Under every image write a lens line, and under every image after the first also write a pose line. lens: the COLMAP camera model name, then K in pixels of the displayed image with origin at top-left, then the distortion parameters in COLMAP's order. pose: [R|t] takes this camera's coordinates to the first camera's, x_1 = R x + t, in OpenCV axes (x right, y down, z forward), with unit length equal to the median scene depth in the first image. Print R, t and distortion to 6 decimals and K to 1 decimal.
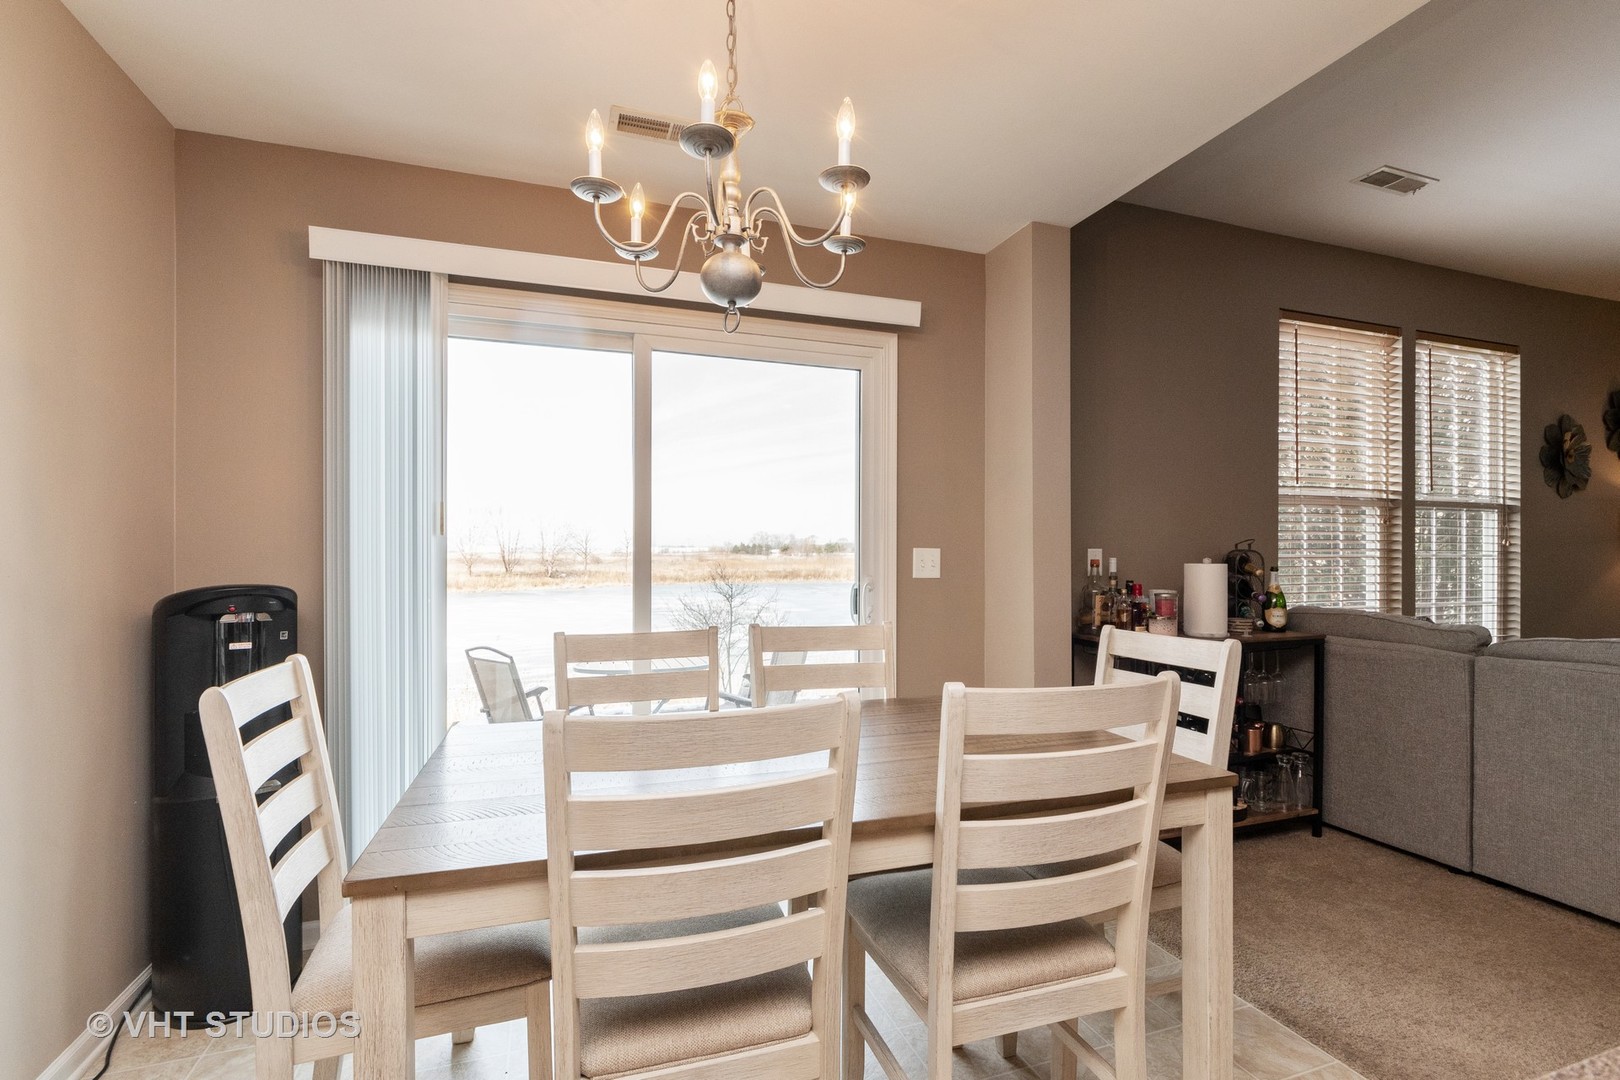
lens RADIAL K [[721.7, 0, 805.6], [0, 721.7, 551.7], [0, 0, 1]] dist [-0.004086, 0.001069]
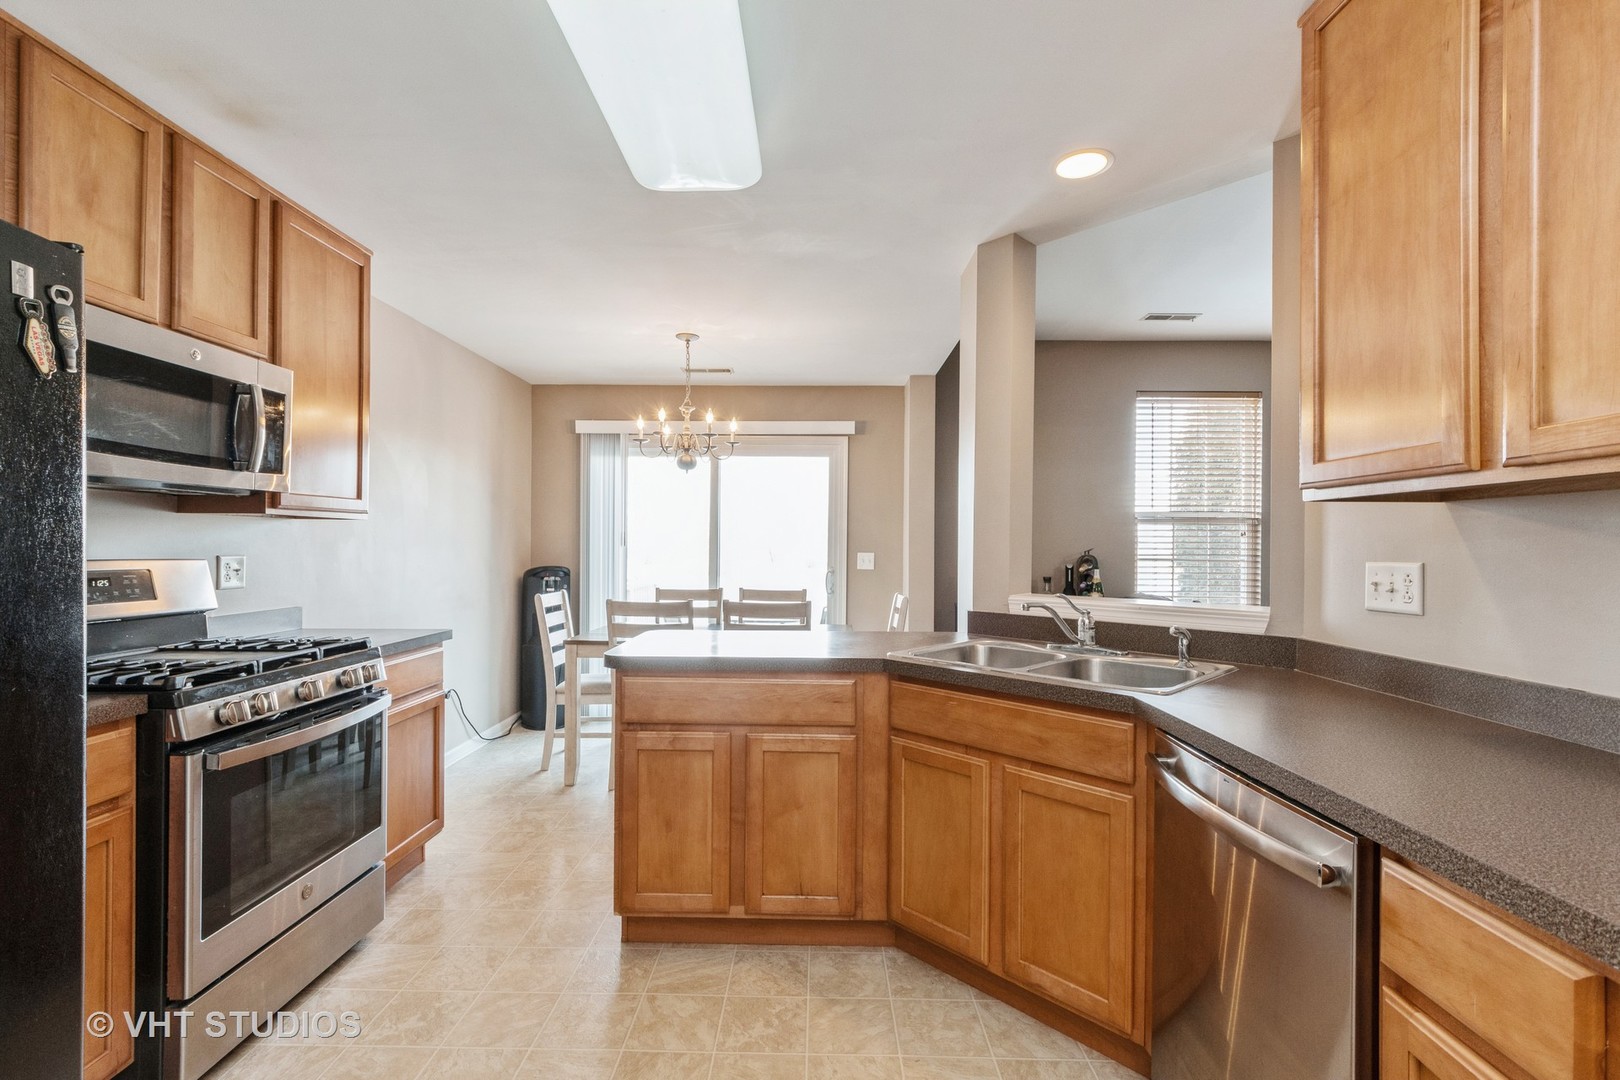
lens RADIAL K [[721.7, 0, 808.3], [0, 721.7, 540.5], [0, 0, 1]] dist [-0.004086, 0.001069]
pose [[0.937371, 0.004664, -0.348302, 0.852476], [-0.006011, 0.999978, -0.002786, -0.038742], [0.348281, 0.004705, 0.937378, -0.959366]]
